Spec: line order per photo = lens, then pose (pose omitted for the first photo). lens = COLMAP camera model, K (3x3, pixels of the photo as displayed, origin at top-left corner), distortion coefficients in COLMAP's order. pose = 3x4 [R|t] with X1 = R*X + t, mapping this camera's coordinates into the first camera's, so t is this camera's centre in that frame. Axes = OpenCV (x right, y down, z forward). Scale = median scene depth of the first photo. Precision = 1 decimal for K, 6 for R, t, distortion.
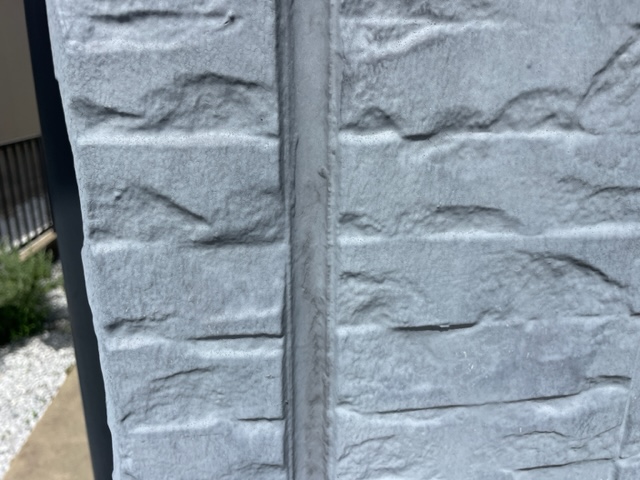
lens RADIAL K [[487.8, 0, 317.9], [0, 487.8, 238.5], [0, 0, 1]] dist [0.009293, -0.023543]
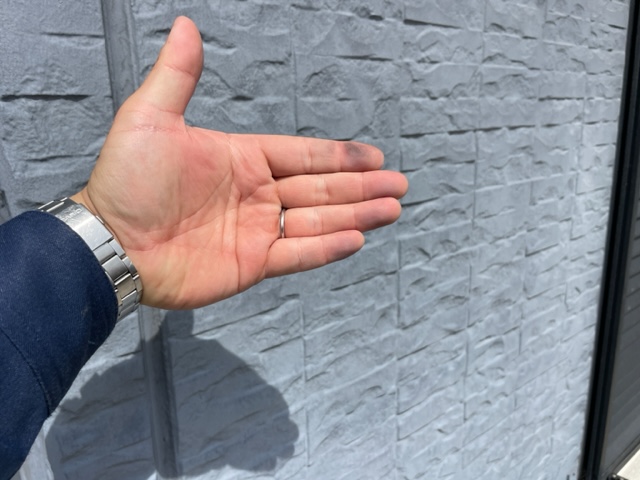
lens RADIAL K [[487.8, 0, 319.6], [0, 487.8, 240.2], [0, 0, 1]] dist [0.009293, -0.023543]
pose [[0.844408, -0.149822, 0.514324, -0.388380], [0.179262, 0.983771, -0.007737, 0.083170], [-0.504817, 0.098732, 0.857561, -0.992532]]
